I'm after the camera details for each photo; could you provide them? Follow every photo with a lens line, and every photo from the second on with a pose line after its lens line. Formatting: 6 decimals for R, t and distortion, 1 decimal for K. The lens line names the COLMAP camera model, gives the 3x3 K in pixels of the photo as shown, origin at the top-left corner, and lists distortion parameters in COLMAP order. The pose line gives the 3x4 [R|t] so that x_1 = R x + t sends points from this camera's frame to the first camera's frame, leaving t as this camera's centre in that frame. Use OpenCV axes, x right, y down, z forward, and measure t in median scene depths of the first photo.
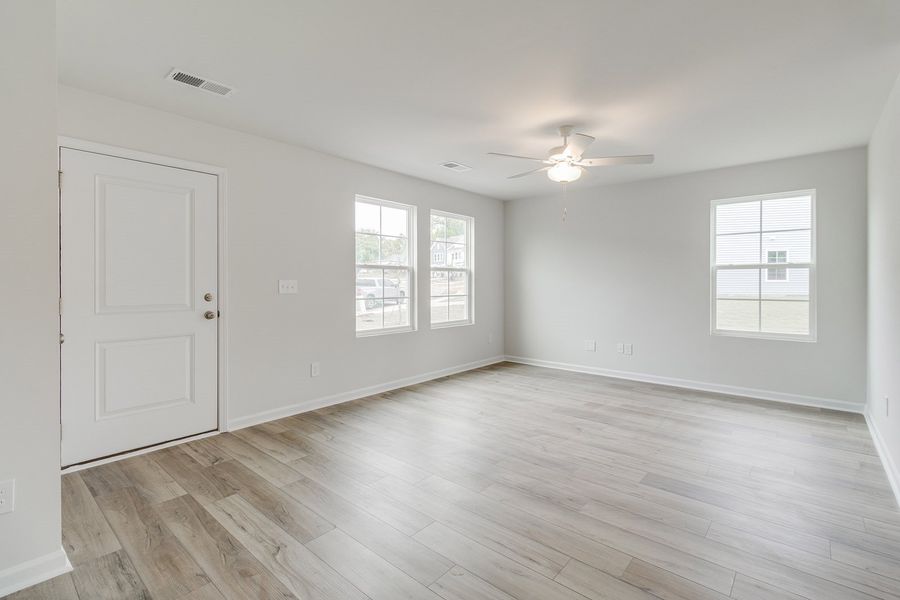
lens RADIAL K [[414.3, 0, 458.4], [0, 414.3, 280.6], [0, 0, 1]] dist [0.001511, 0.001294]
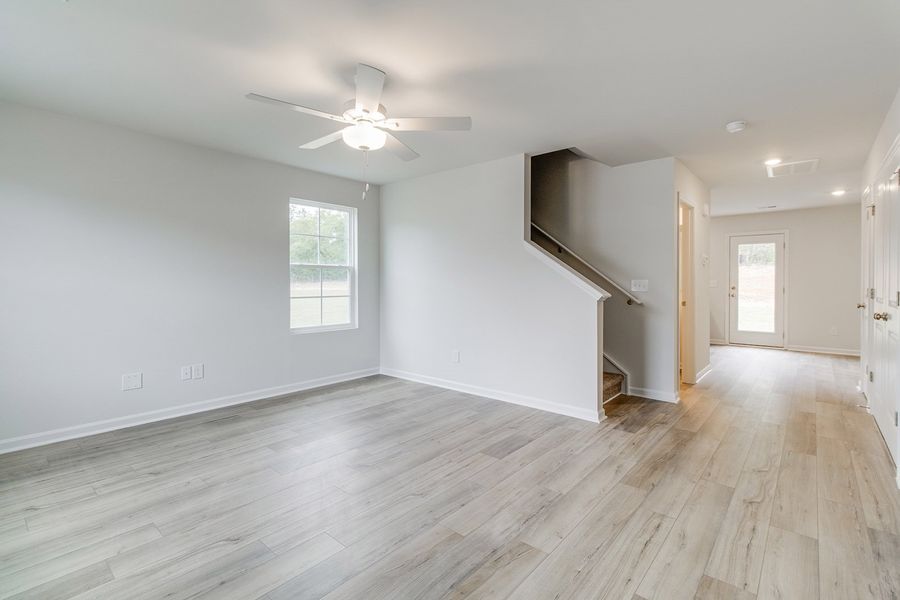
lens RADIAL K [[414.3, 0, 455.0], [0, 414.3, 280.3], [0, 0, 1]] dist [0.001511, 0.001294]
pose [[-0.000825, 0.005719, 0.999983, -0.552804], [-0.006150, 0.999965, -0.005724, 0.006943], [-0.999981, -0.006155, -0.000790, 0.900886]]
